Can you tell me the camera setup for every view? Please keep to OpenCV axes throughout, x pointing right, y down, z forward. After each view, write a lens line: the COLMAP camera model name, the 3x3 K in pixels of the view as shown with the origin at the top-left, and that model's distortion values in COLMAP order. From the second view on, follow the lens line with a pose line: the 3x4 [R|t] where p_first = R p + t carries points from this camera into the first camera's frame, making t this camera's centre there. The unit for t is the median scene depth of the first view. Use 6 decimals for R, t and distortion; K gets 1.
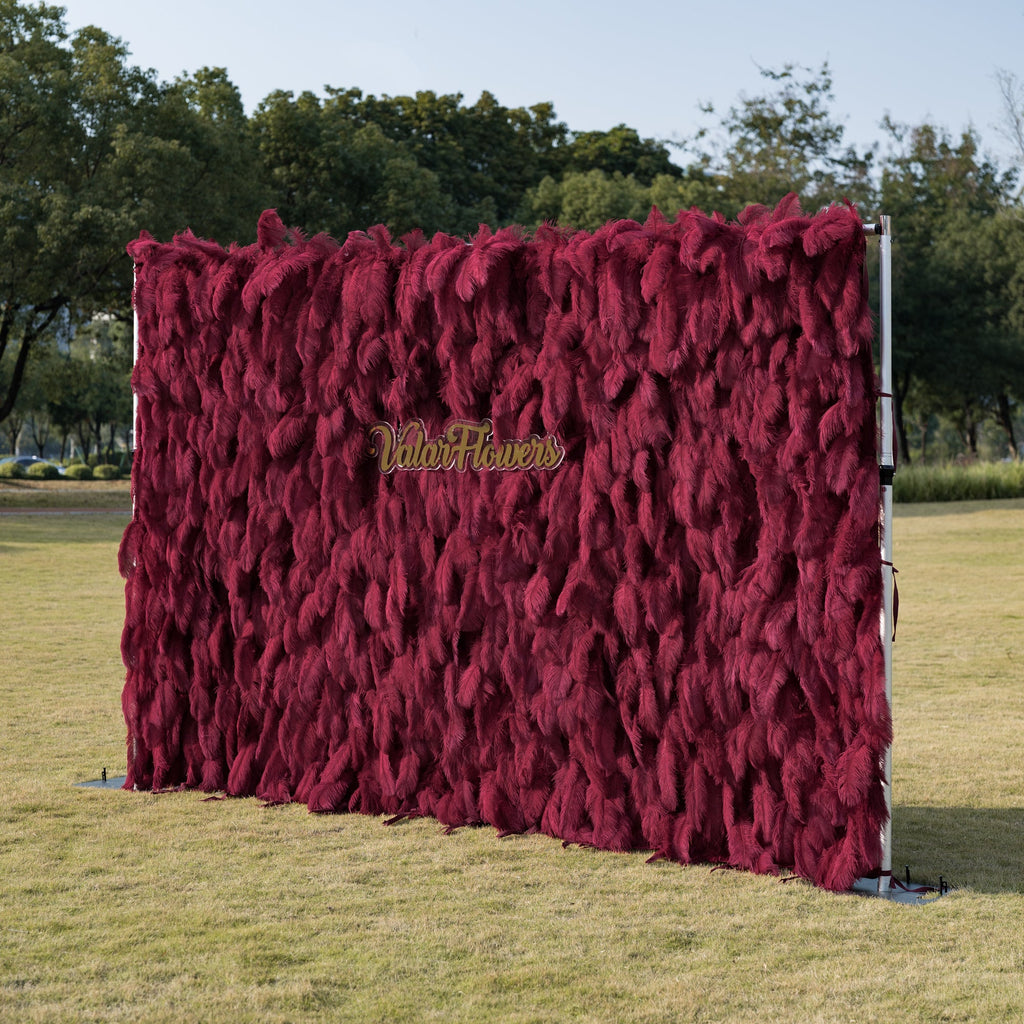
lens RADIAL K [[3099.3, 0, 512.0], [0, 3099.3, 512.0], [0, 0, 1]] dist [0.183892, -4.555274]
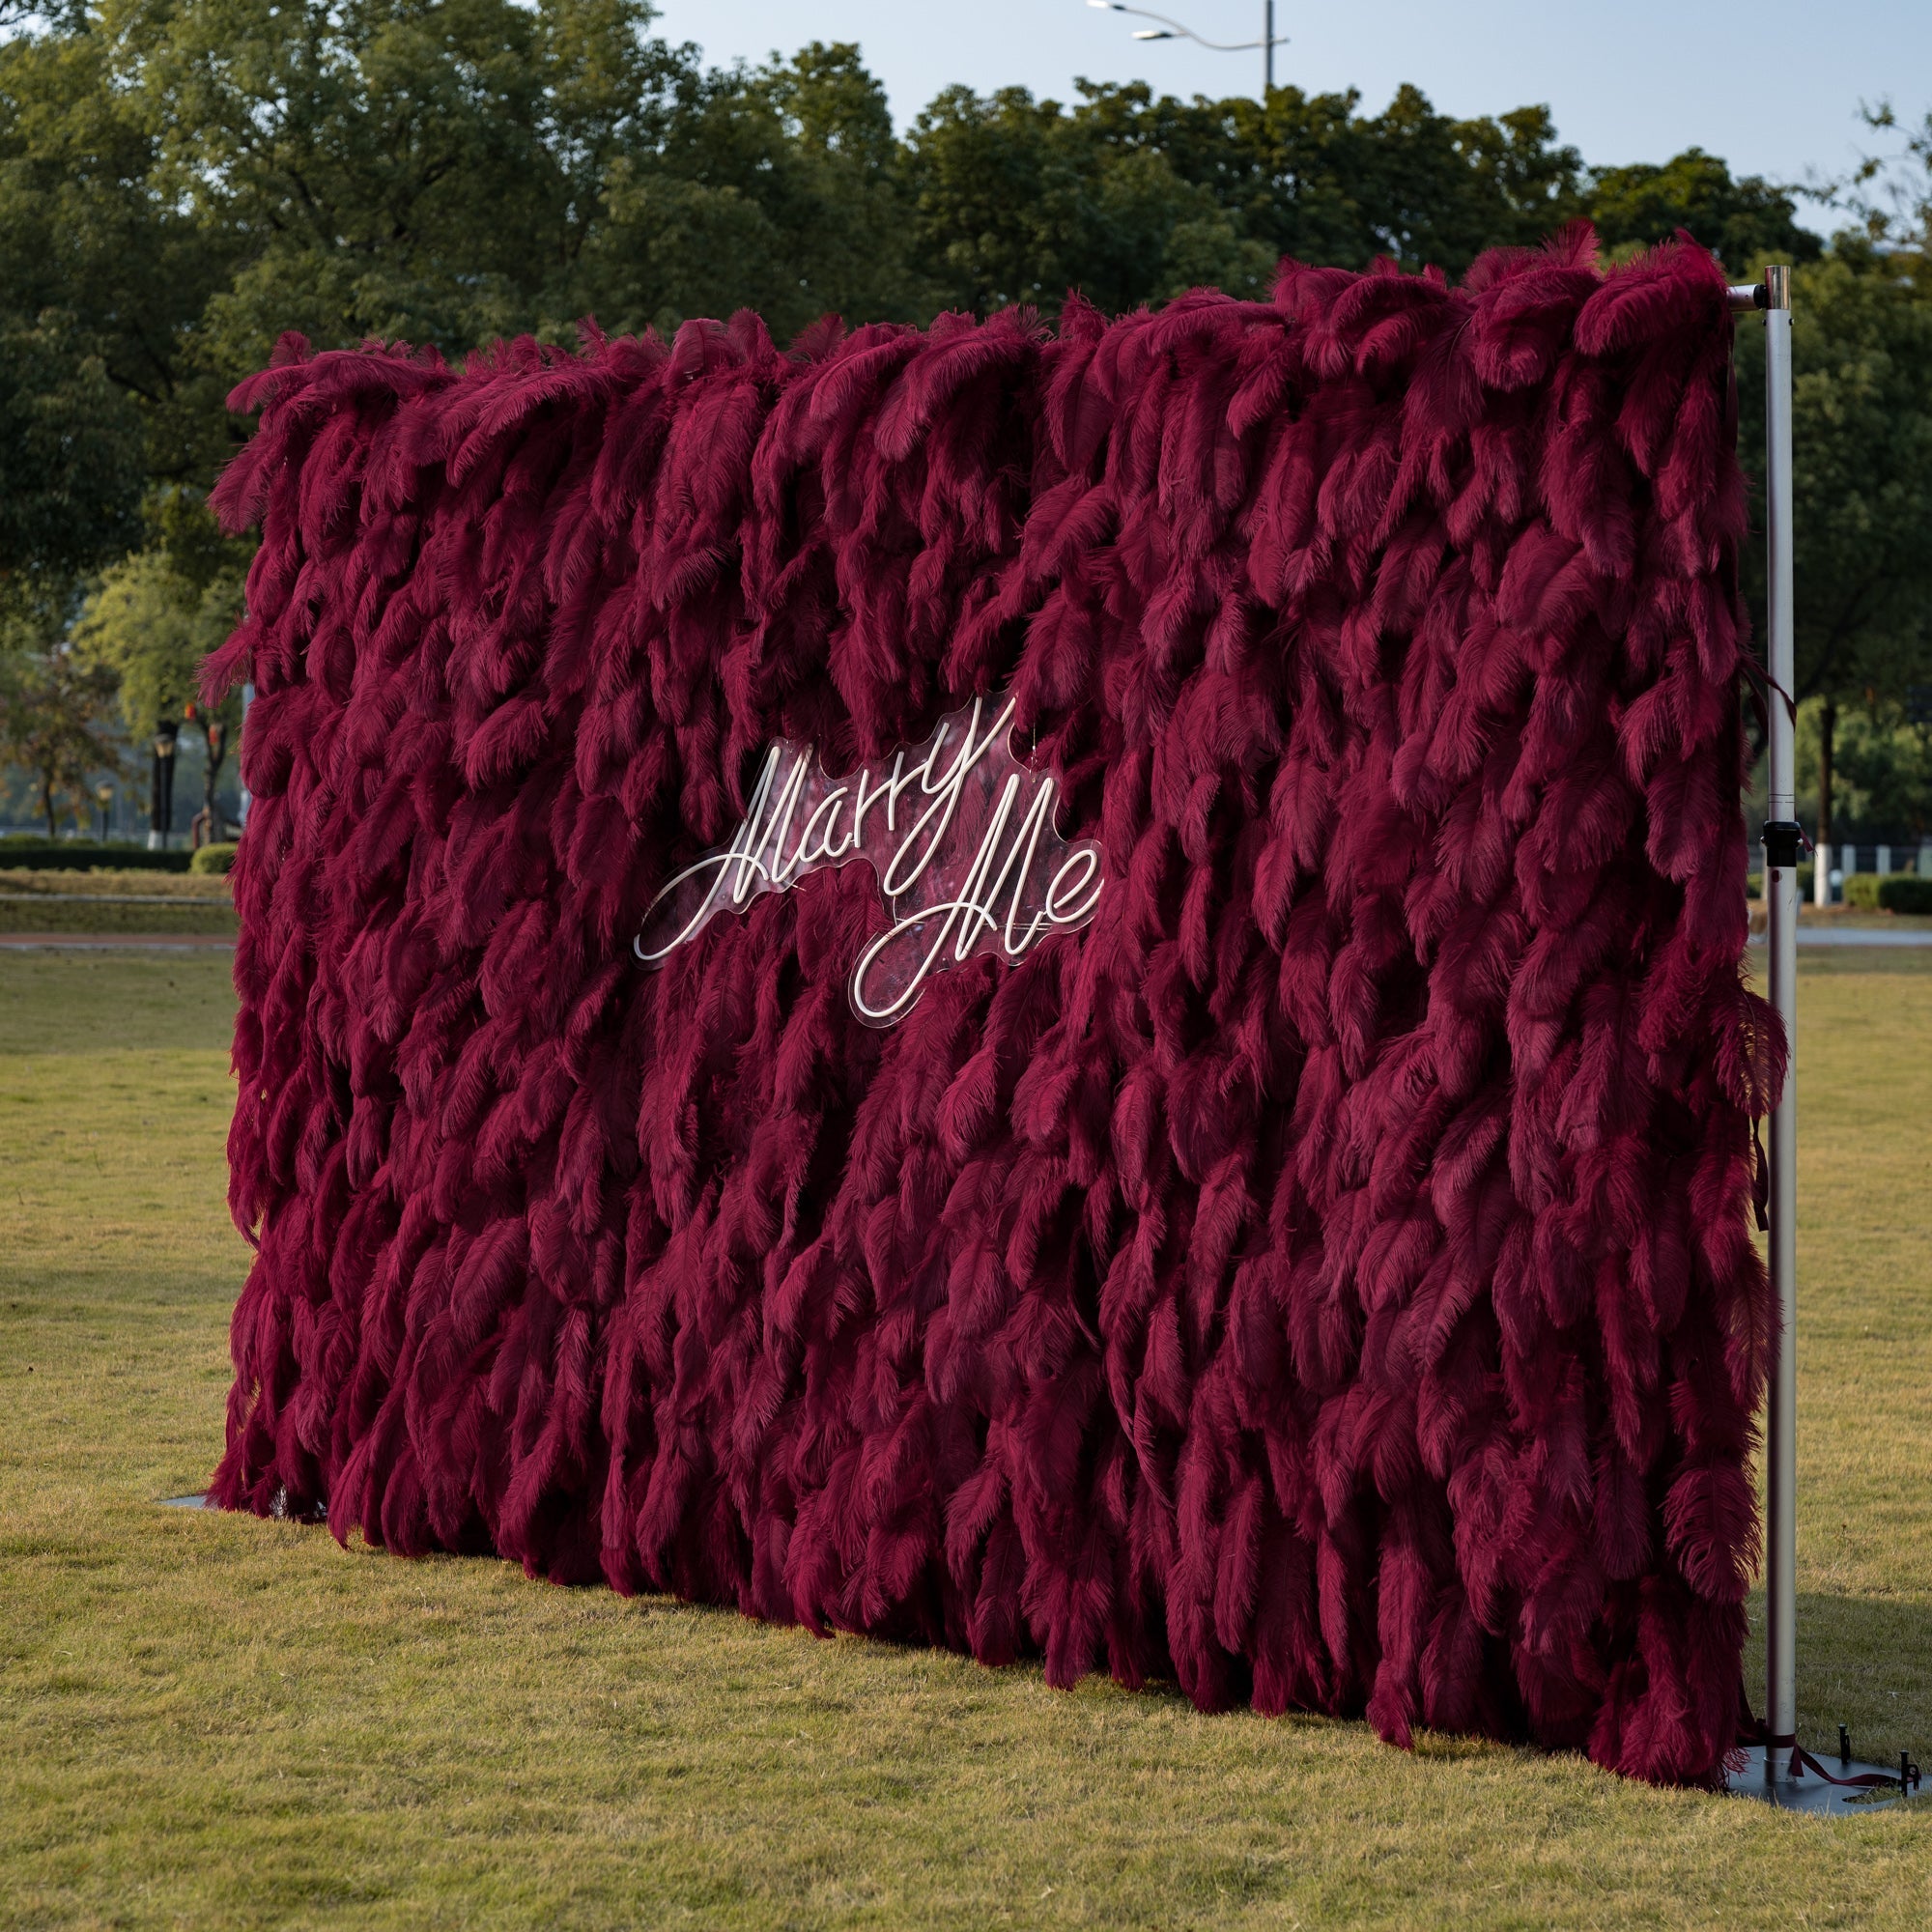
lens RADIAL K [[5847.4, 0, 966.0], [0, 5847.4, 966.0], [0, 0, 1]] dist [0.183892, -4.555274]
pose [[0.987525, 0.003836, -0.157416, 0.071557], [-0.004162, 0.999990, -0.001743, 0.004688], [0.157408, 0.002376, 0.987531, 0.086551]]
